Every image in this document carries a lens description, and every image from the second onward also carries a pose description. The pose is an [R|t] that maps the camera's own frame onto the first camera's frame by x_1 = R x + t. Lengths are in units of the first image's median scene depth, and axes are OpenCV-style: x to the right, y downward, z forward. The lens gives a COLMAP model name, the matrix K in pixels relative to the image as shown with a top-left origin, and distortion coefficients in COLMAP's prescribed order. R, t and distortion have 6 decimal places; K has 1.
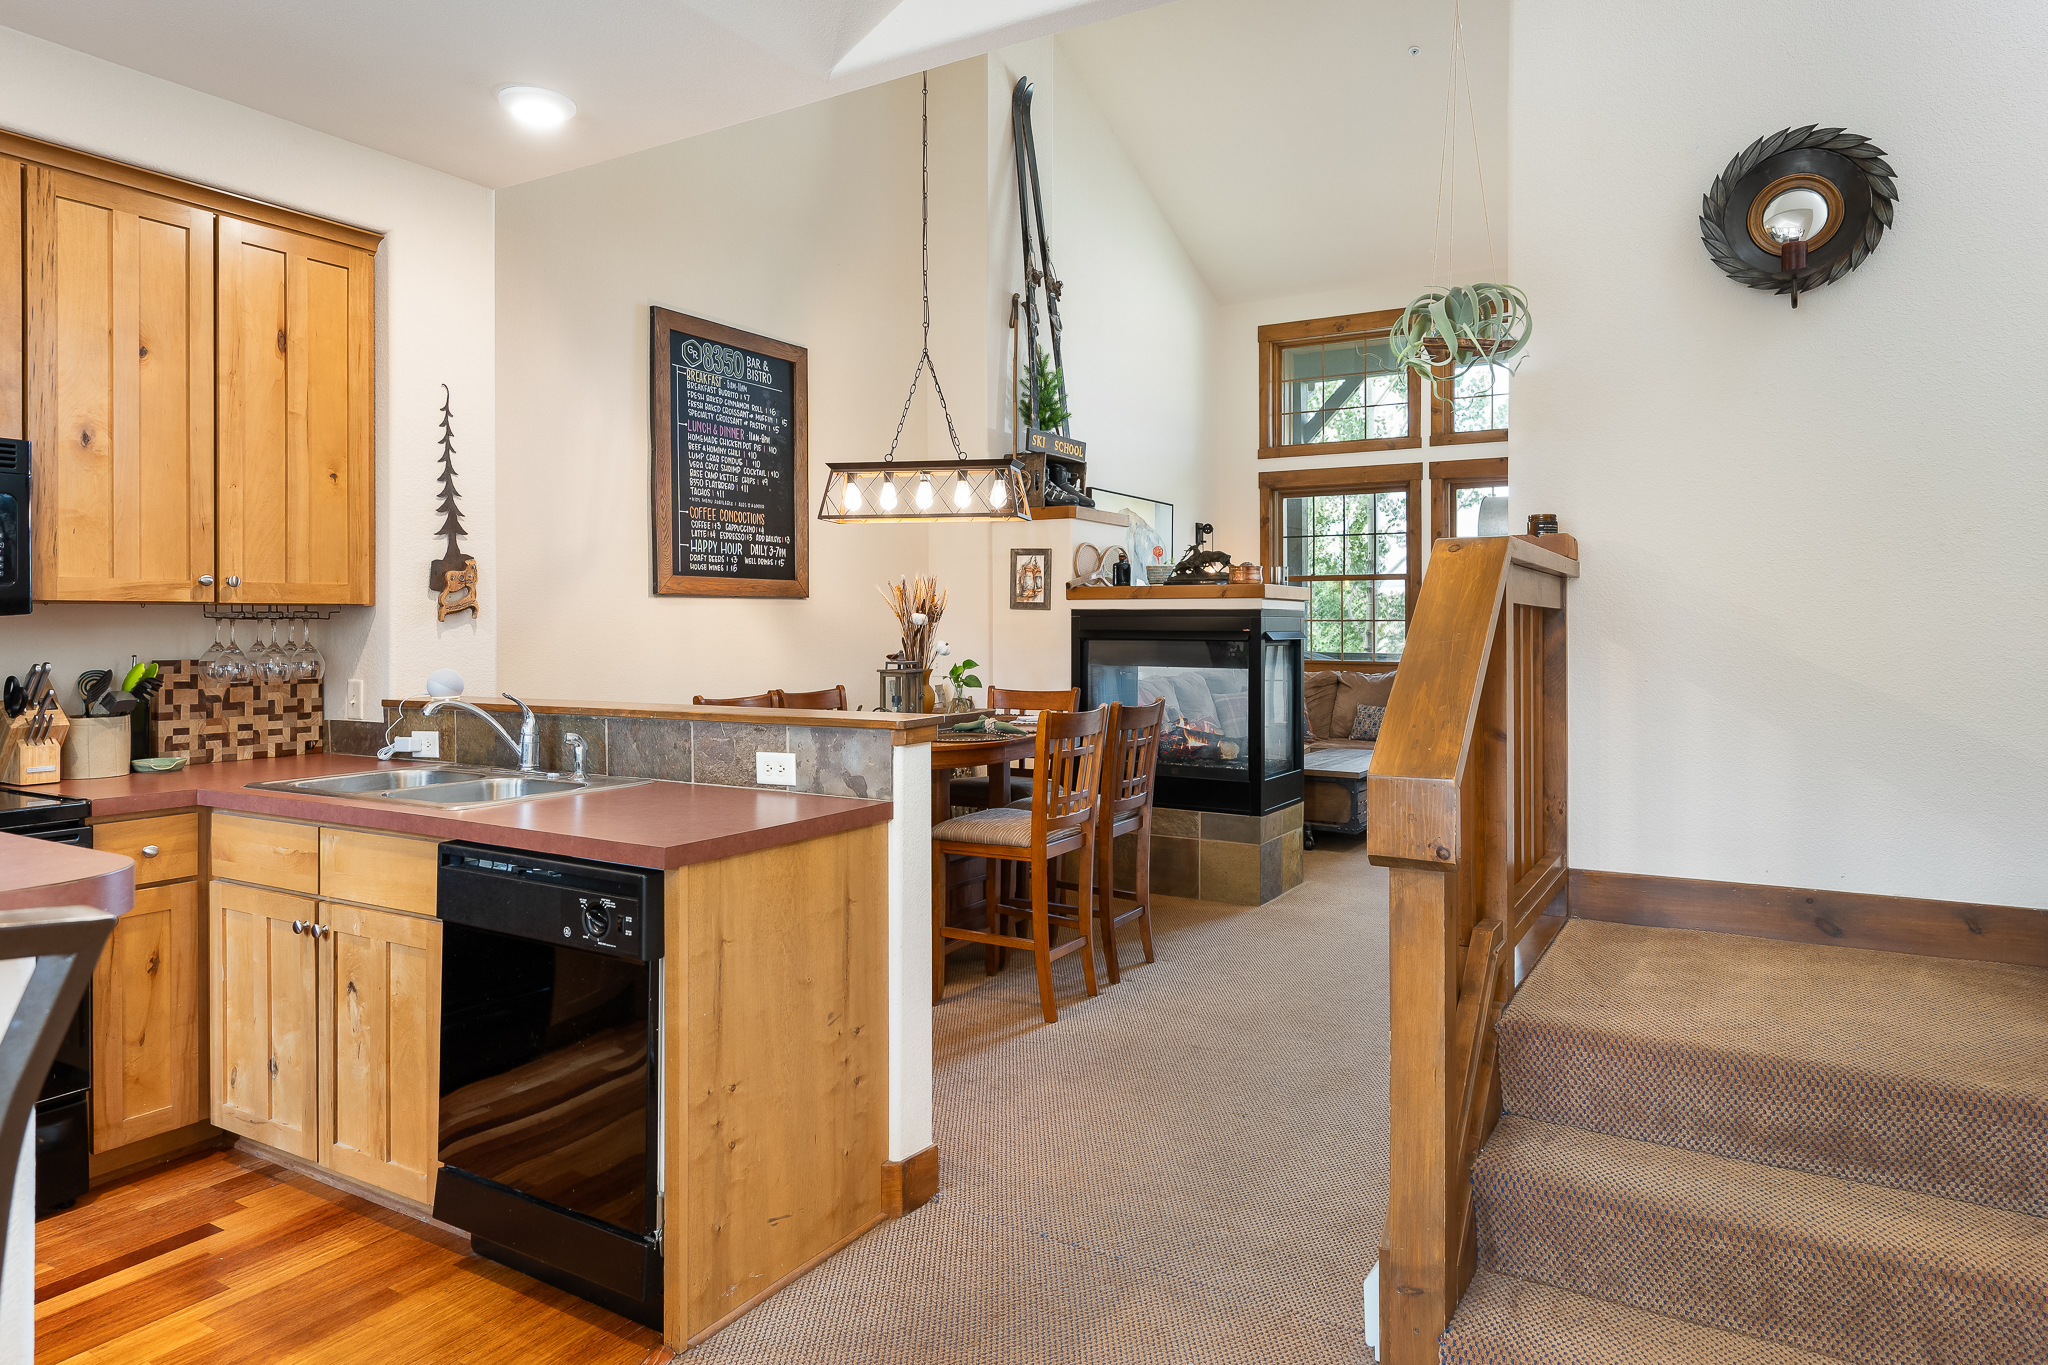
lens RADIAL K [[1232.8, 0, 1076.7], [0, 1232.8, 627.1], [0, 0, 1]] dist [-0.007116, 0.000169]
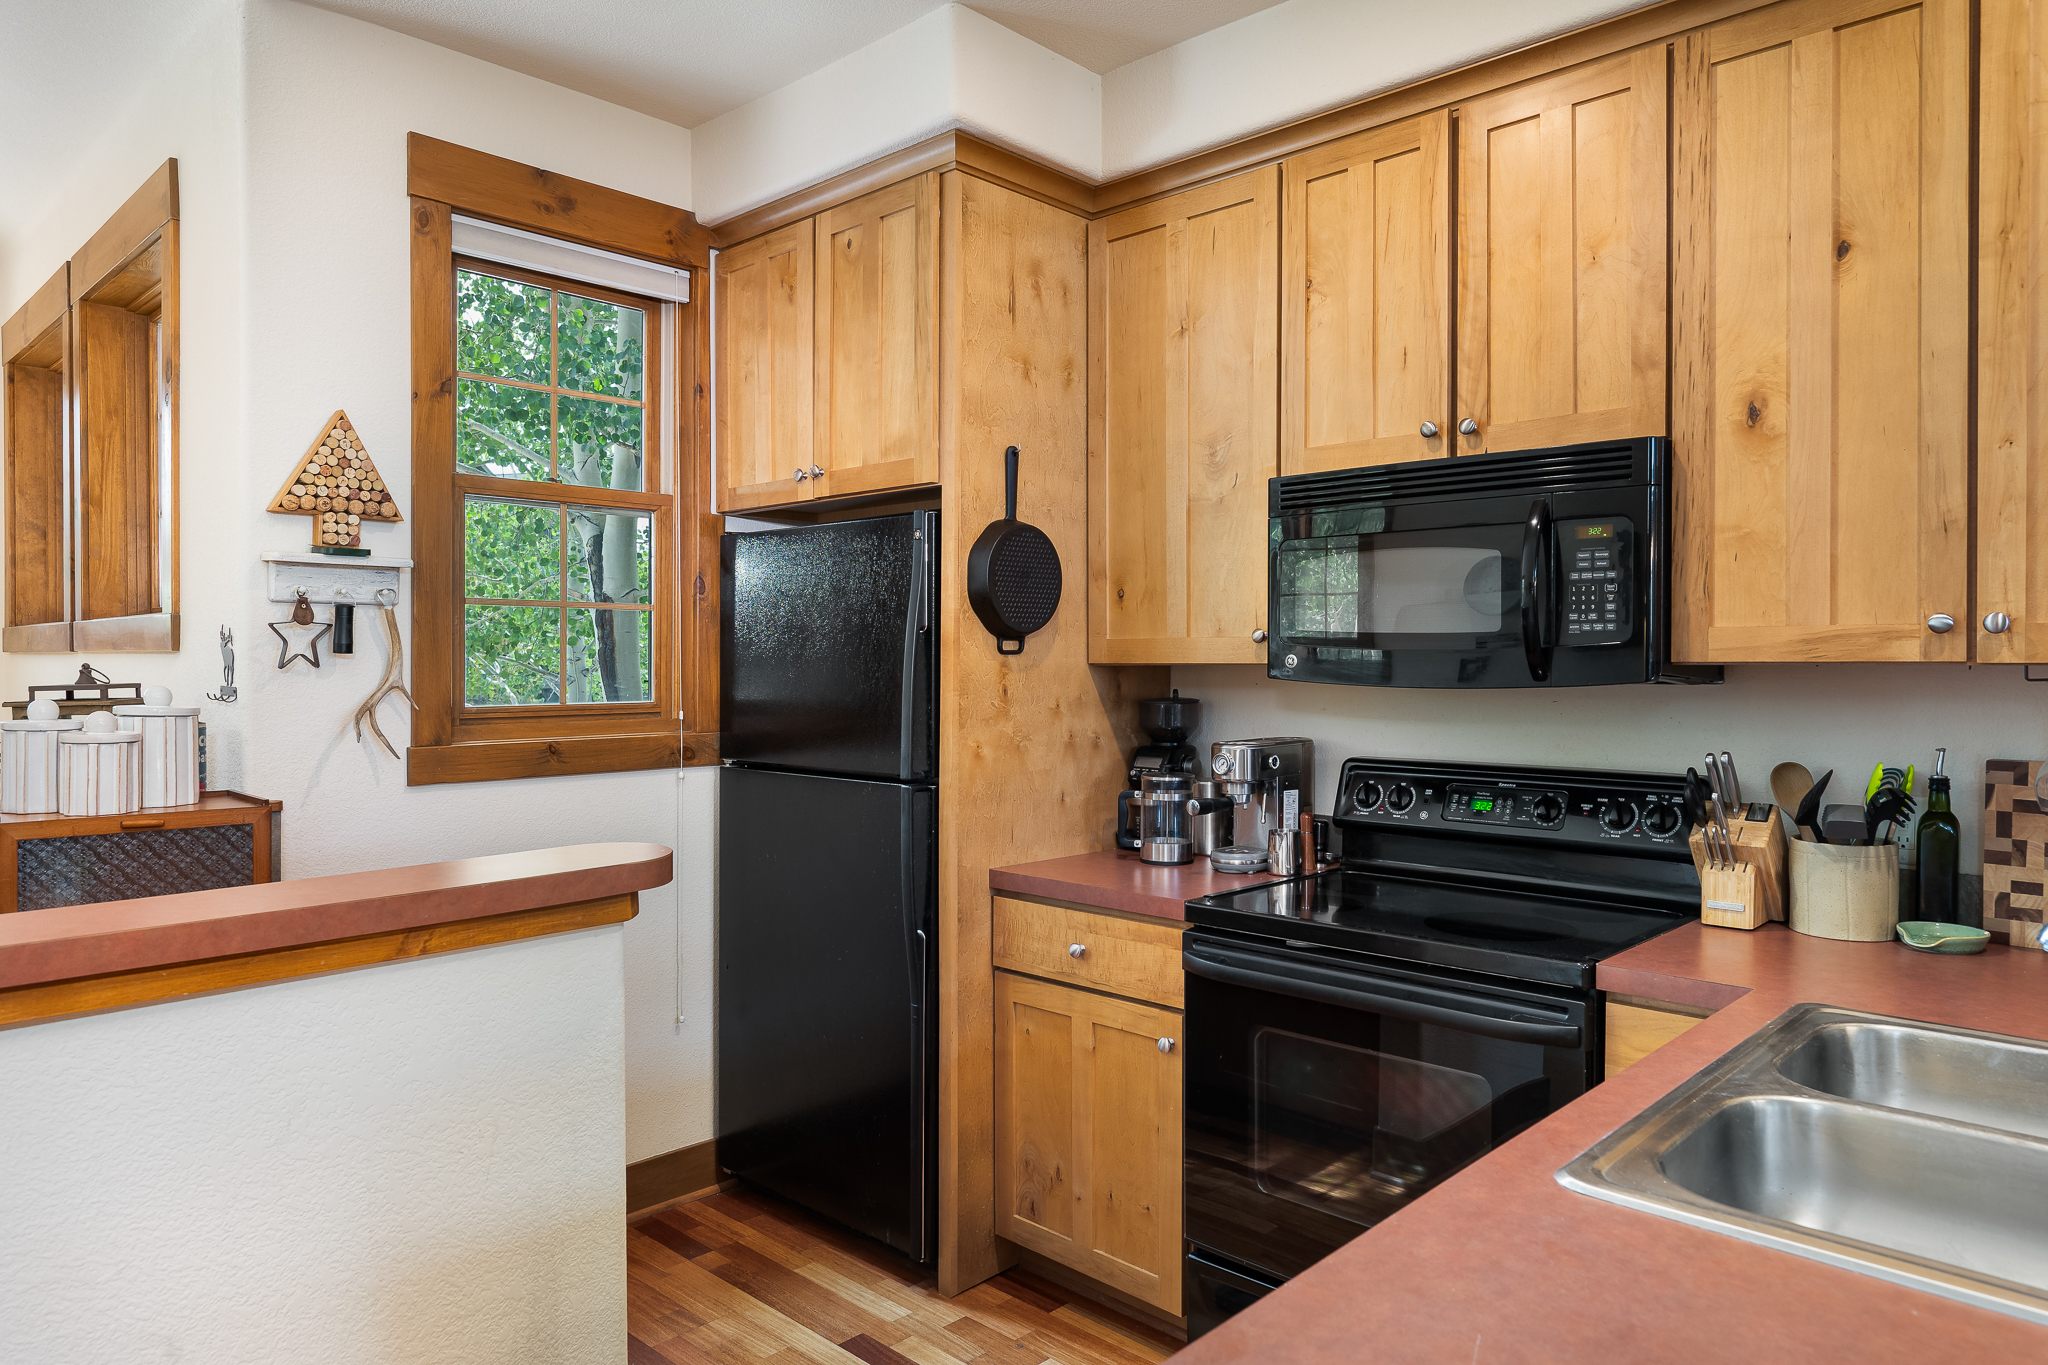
lens RADIAL K [[1312.8, 0, 1023.3], [0, 1312.8, 673.0], [0, 0, 1]] dist [-0.002625, 0.003400]
pose [[-0.256232, 0.013219, -0.966525, -0.019093], [-0.002002, 0.999897, 0.014206, -0.015357], [0.966613, 0.005575, -0.256179, 0.497487]]
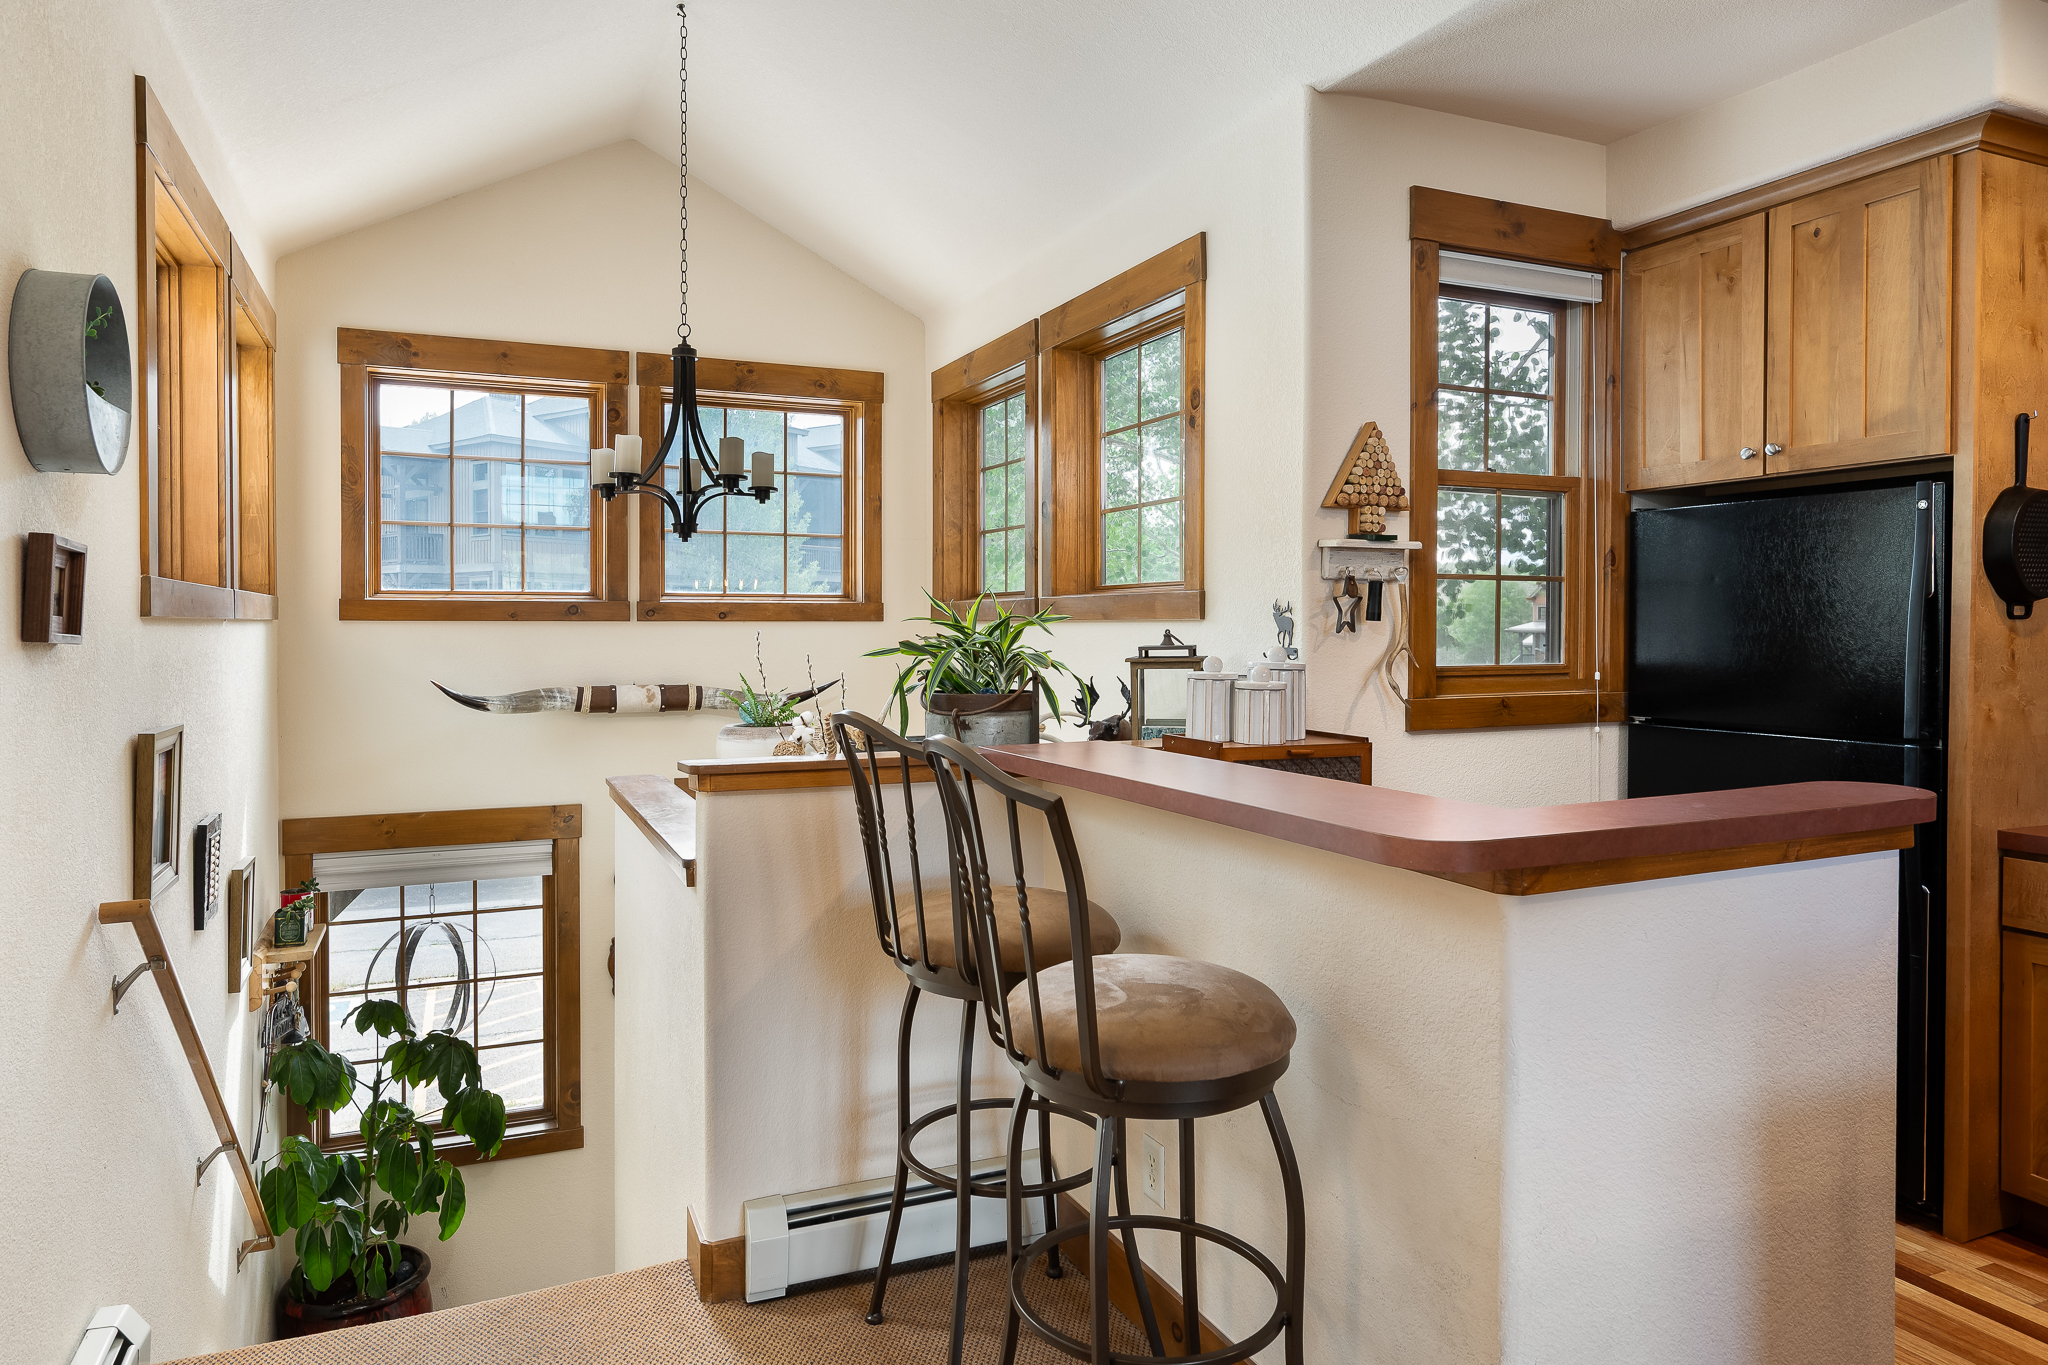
lens RADIAL K [[1264.6, 0, 982.5], [0, 1264.6, 642.6], [0, 0, 1]] dist [0.006051, -0.001936]
pose [[-0.610202, 0.013015, -0.792139, 0.157474], [0.001529, 0.999883, 0.015250, -0.014279], [0.792244, 0.008094, -0.610151, 0.318637]]
